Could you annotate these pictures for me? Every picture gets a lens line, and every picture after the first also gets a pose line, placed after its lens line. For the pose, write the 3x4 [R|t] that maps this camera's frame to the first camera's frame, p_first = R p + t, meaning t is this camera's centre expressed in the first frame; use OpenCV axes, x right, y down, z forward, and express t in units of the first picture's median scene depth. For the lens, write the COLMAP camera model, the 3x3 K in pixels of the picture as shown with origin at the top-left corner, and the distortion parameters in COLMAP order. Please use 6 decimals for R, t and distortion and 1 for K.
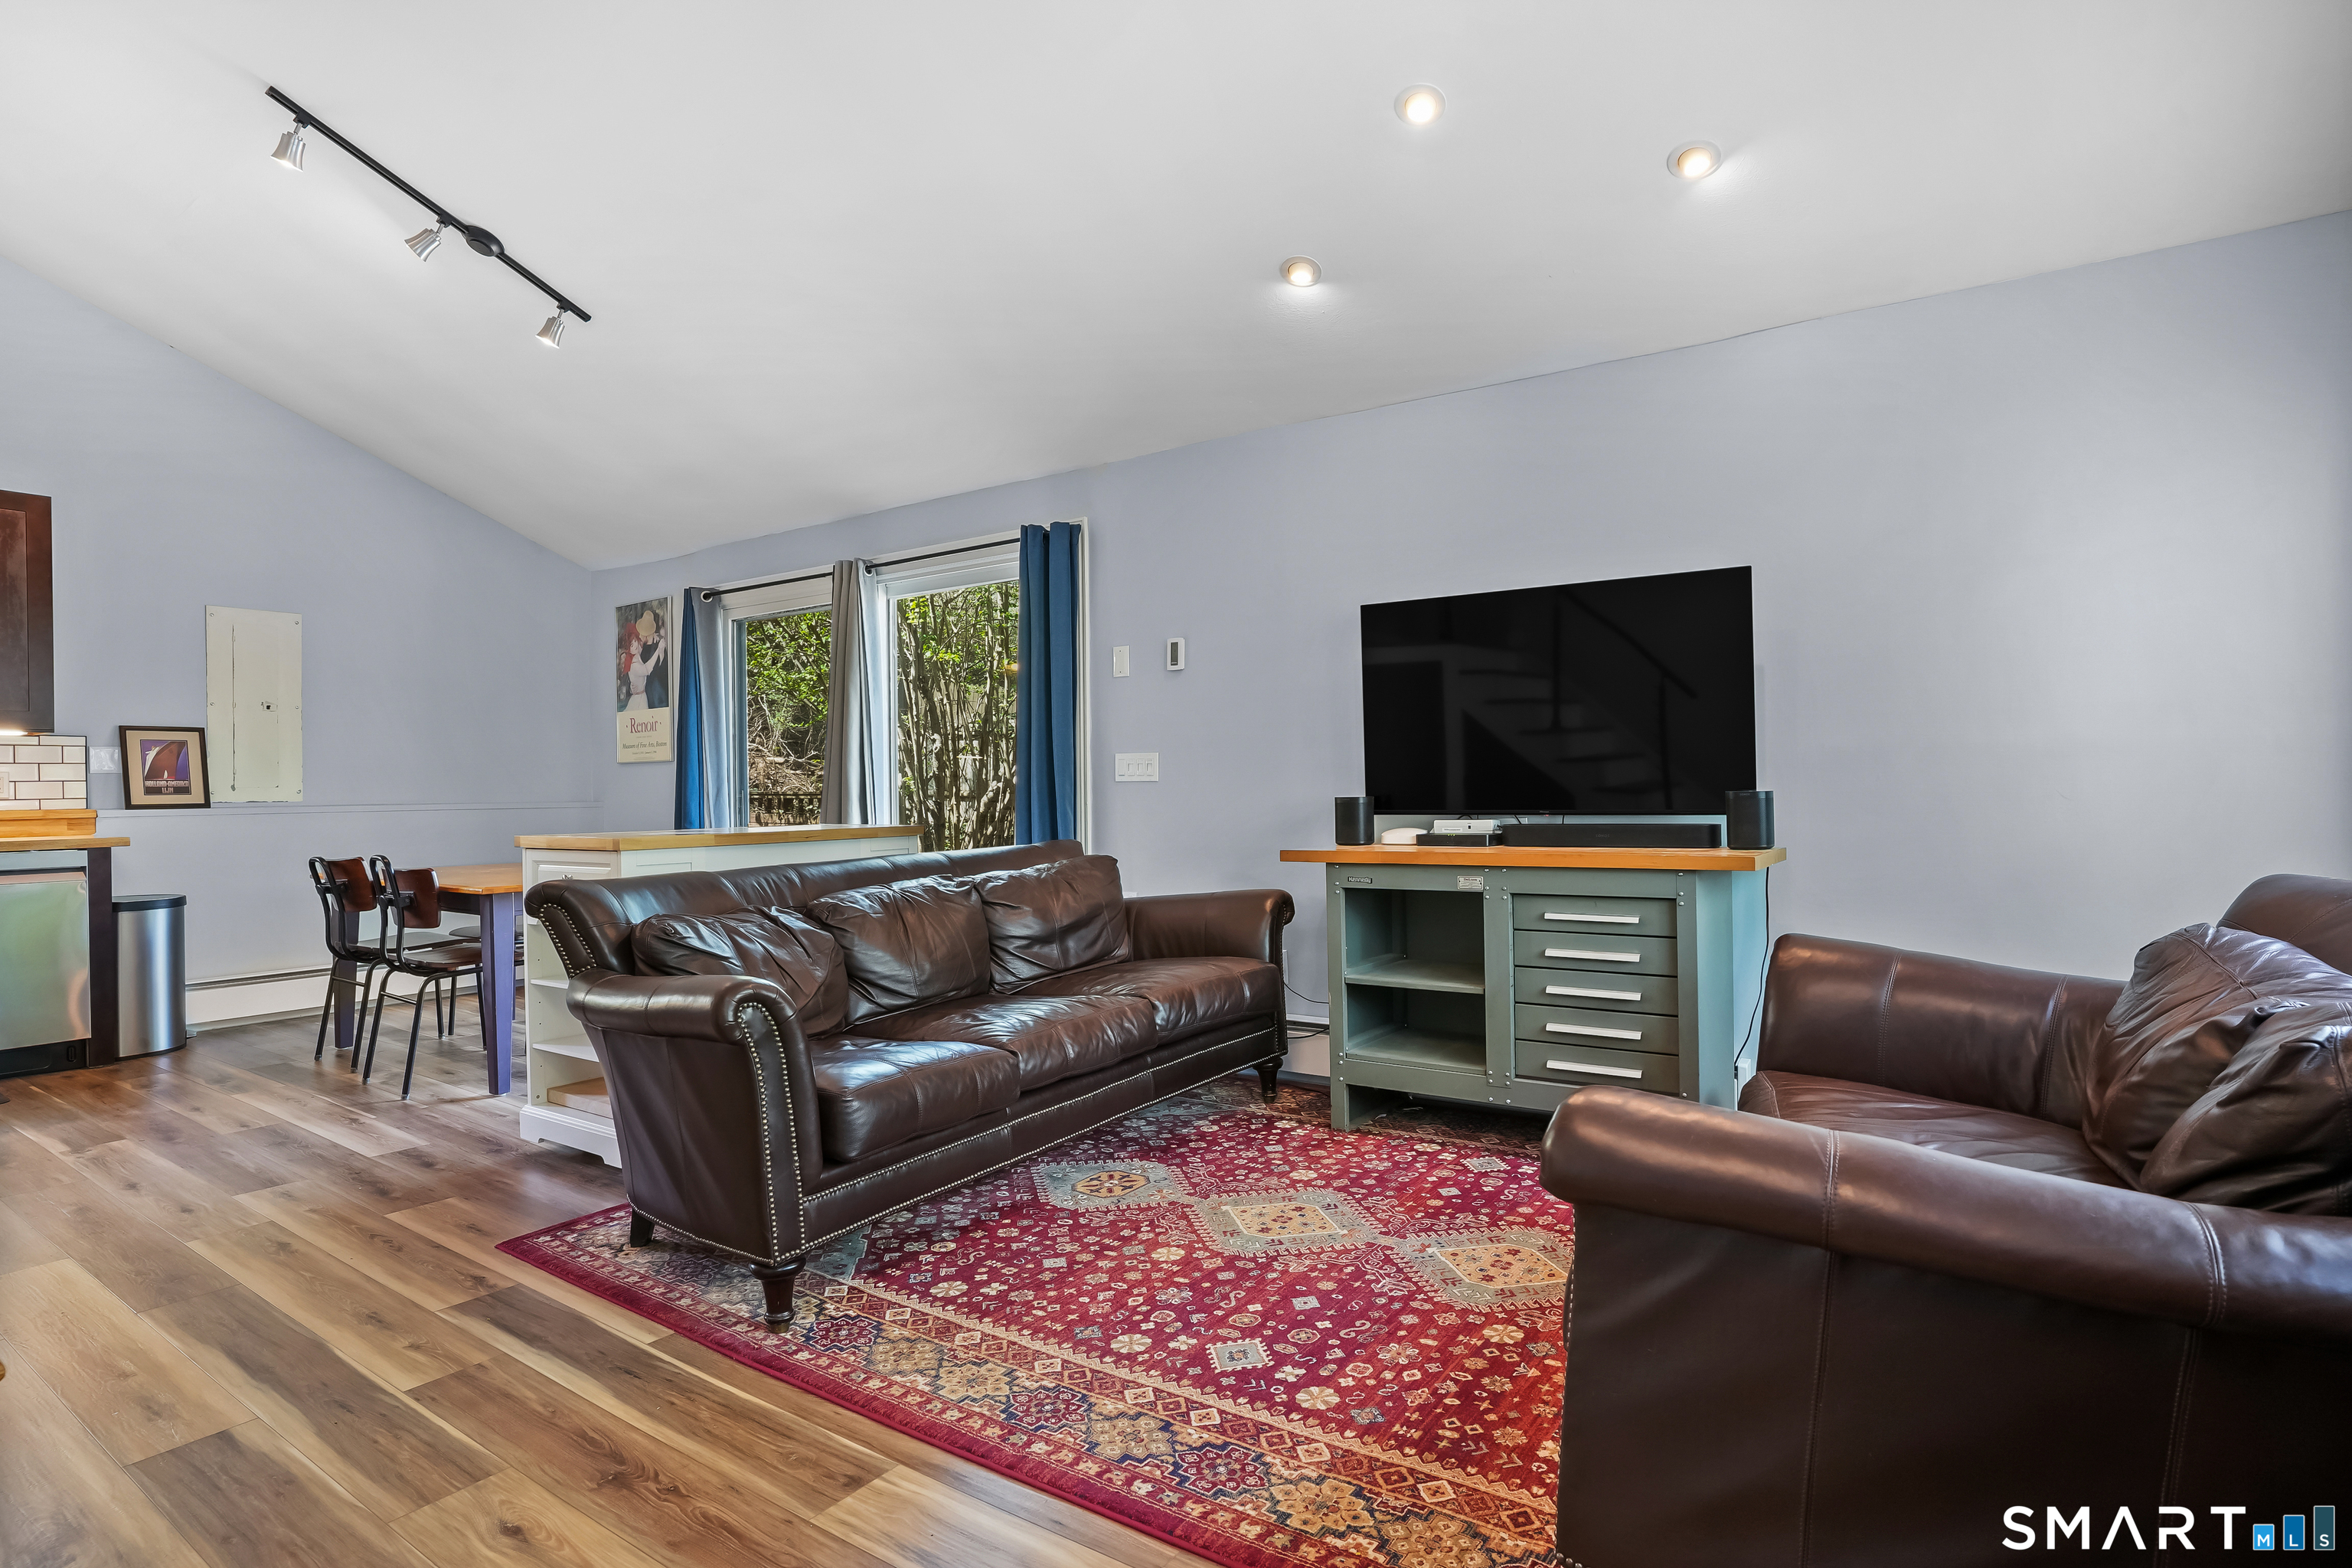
lens RADIAL K [[1199.8, 0, 1161.9], [0, 1199.8, 789.6], [0, 0, 1]] dist [-0.061005, 0.021145]
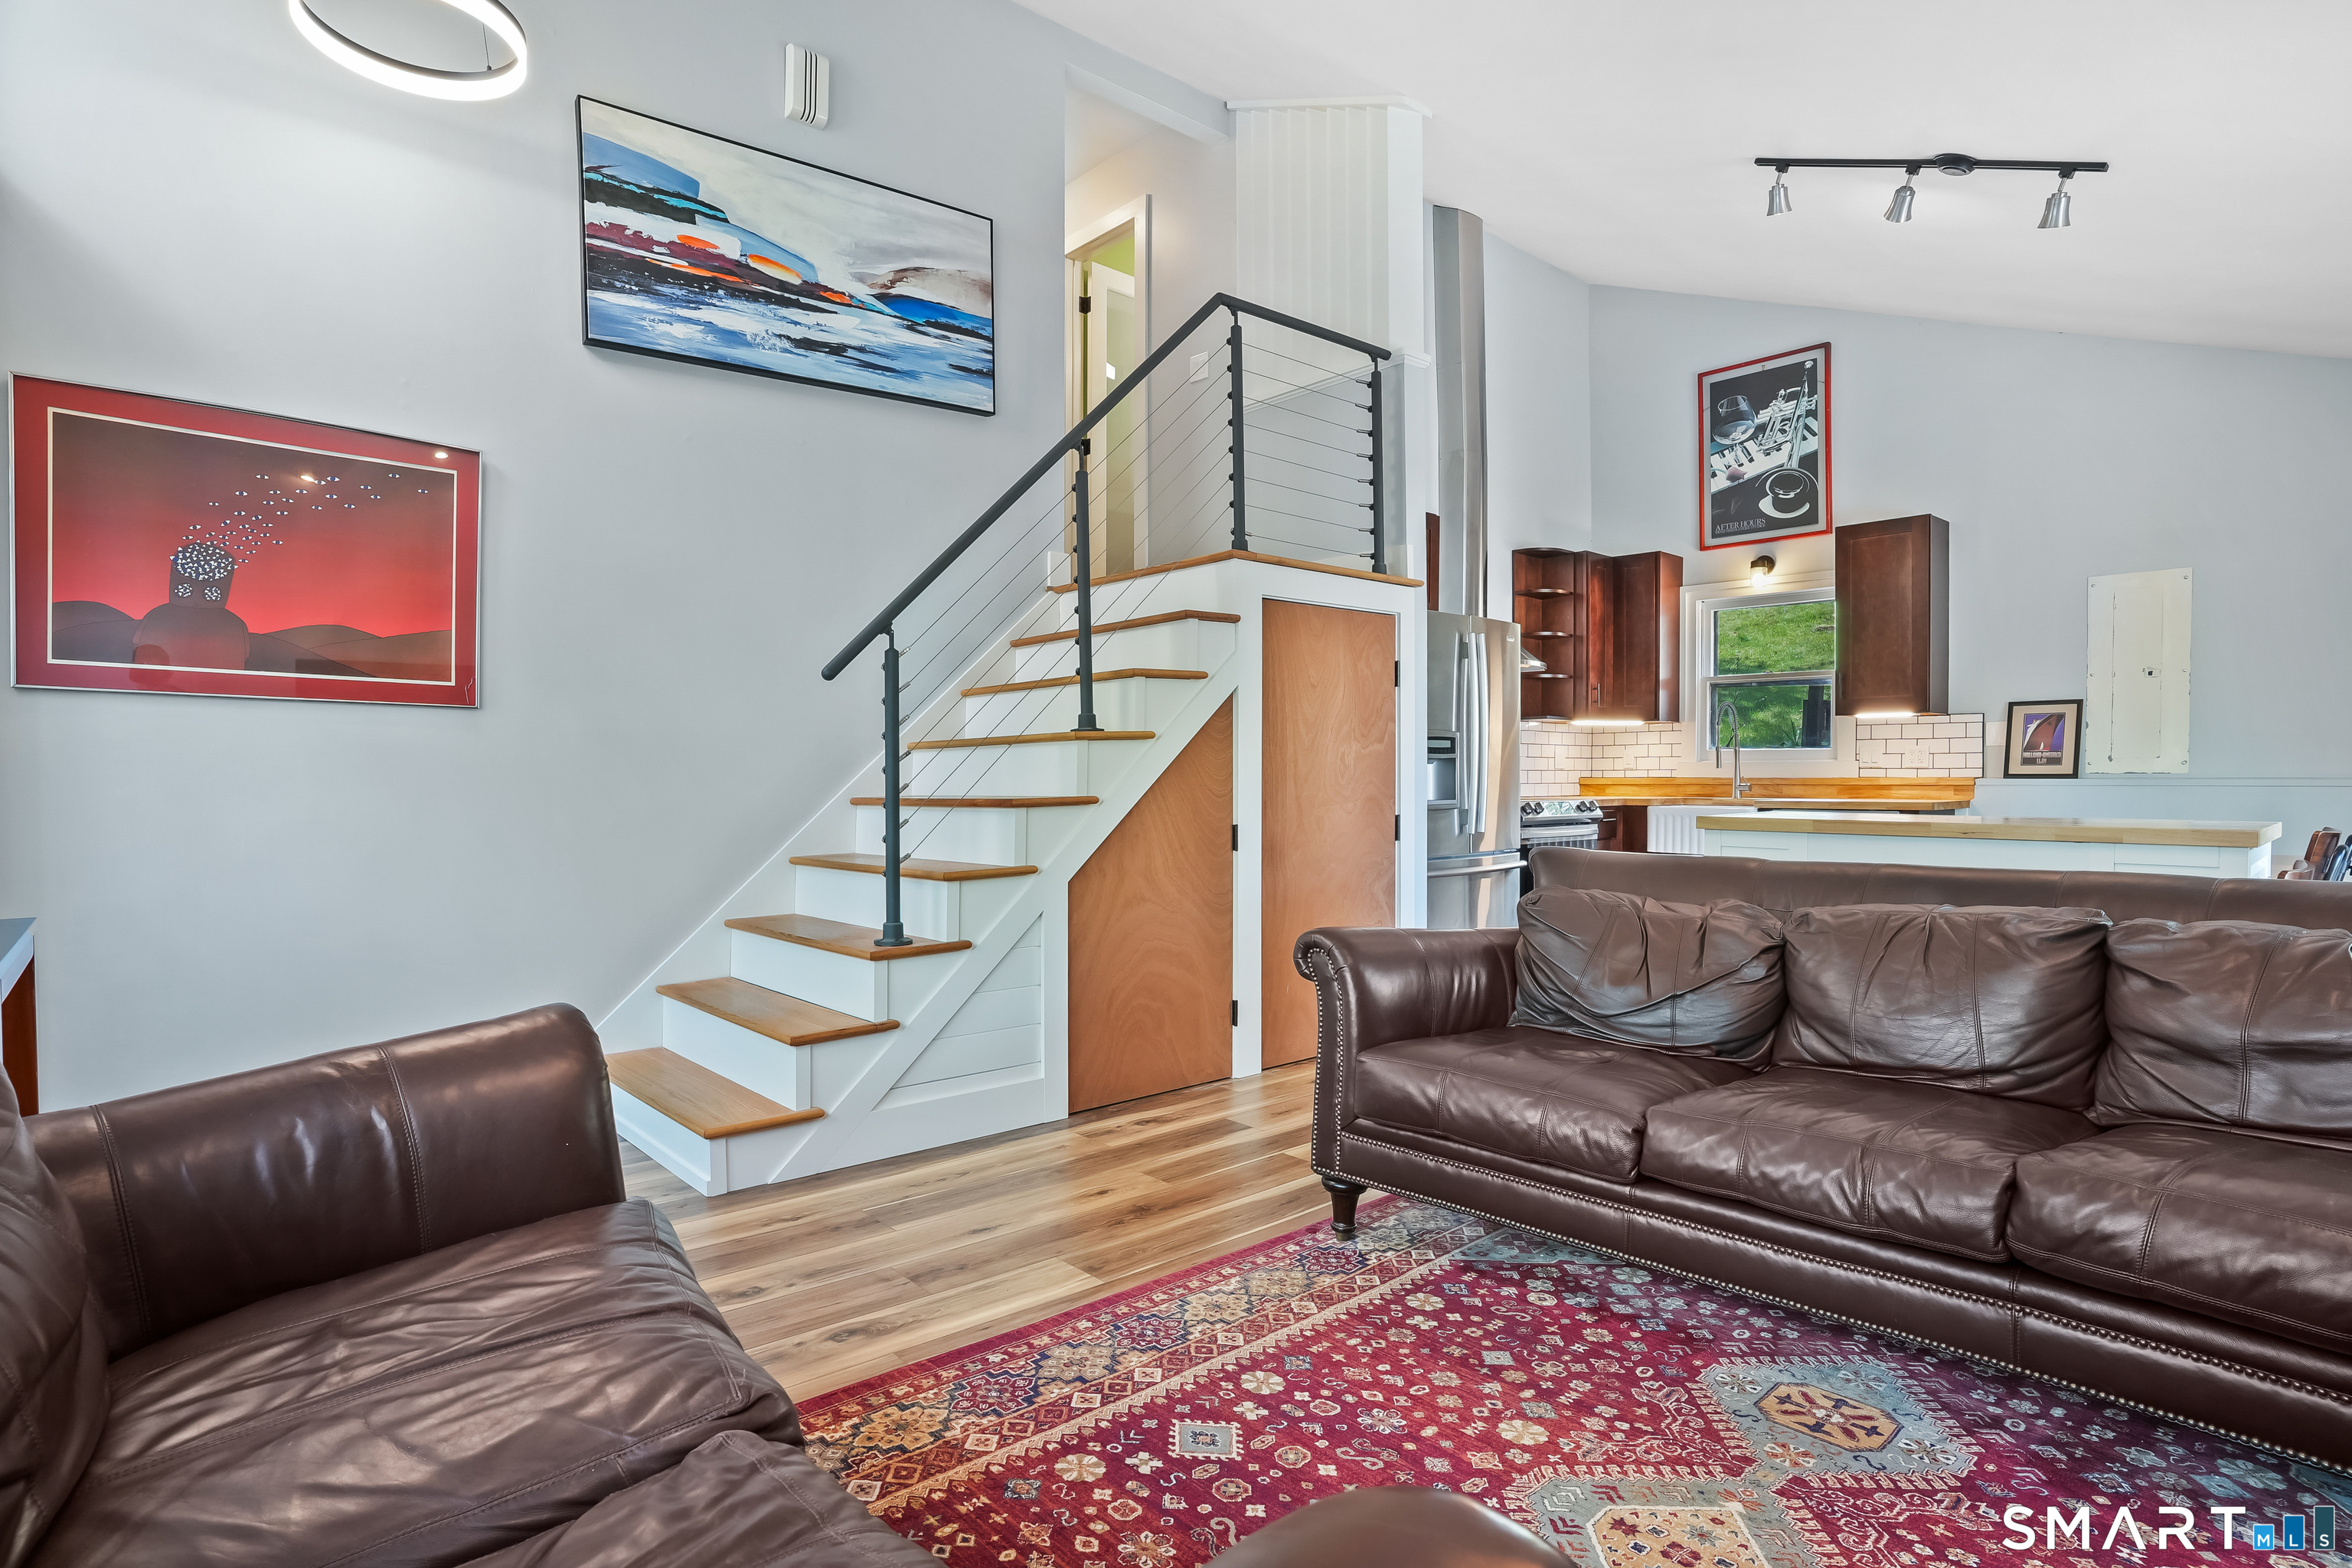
lens RADIAL K [[1199.8, 0, 1177.6], [0, 1199.8, 804.2], [0, 0, 1]] dist [-0.061005, 0.021145]
pose [[-0.232454, 0.040399, -0.971768, 0.545862], [0.004354, 0.999170, 0.040496, -0.009689], [0.972598, 0.005182, -0.232437, 0.729802]]
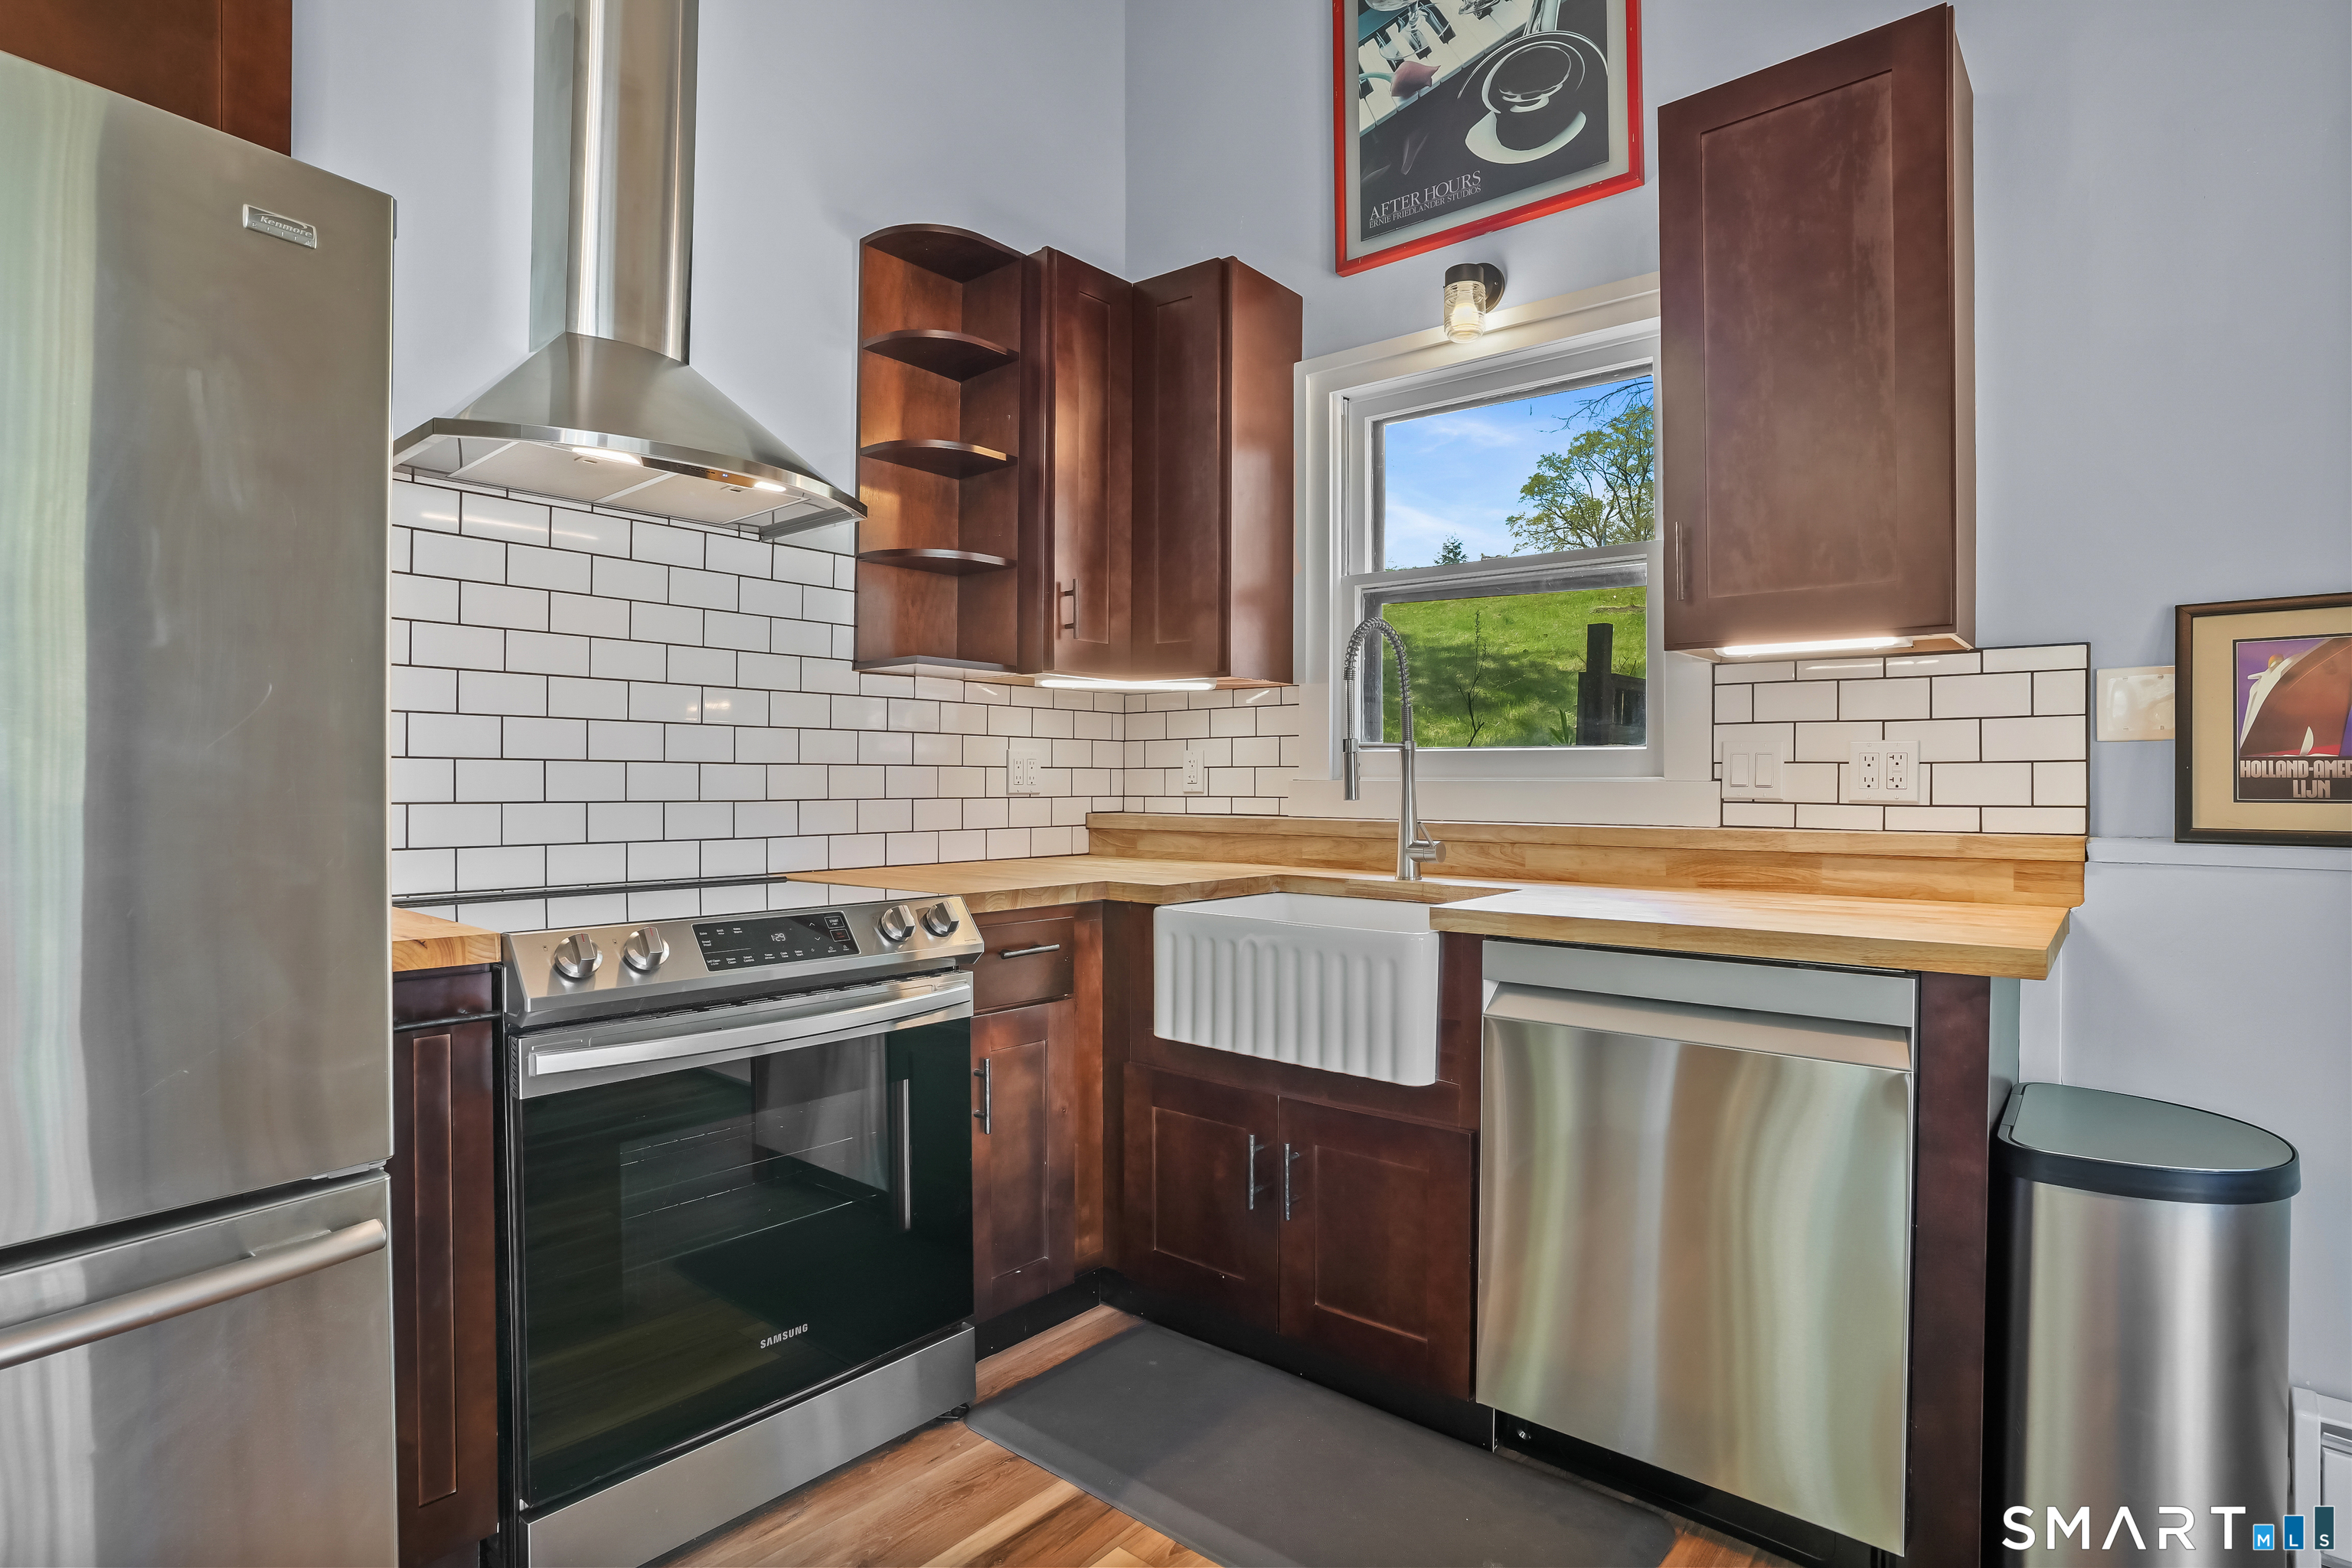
lens RADIAL K [[1199.8, 0, 1158.3], [0, 1199.8, 781.6], [0, 0, 1]] dist [-0.061005, 0.021145]
pose [[-0.087334, 0.017363, -0.996028, -0.768856], [-0.004203, 0.999833, 0.017798, -0.008972], [0.996170, 0.005740, -0.087246, 1.070442]]
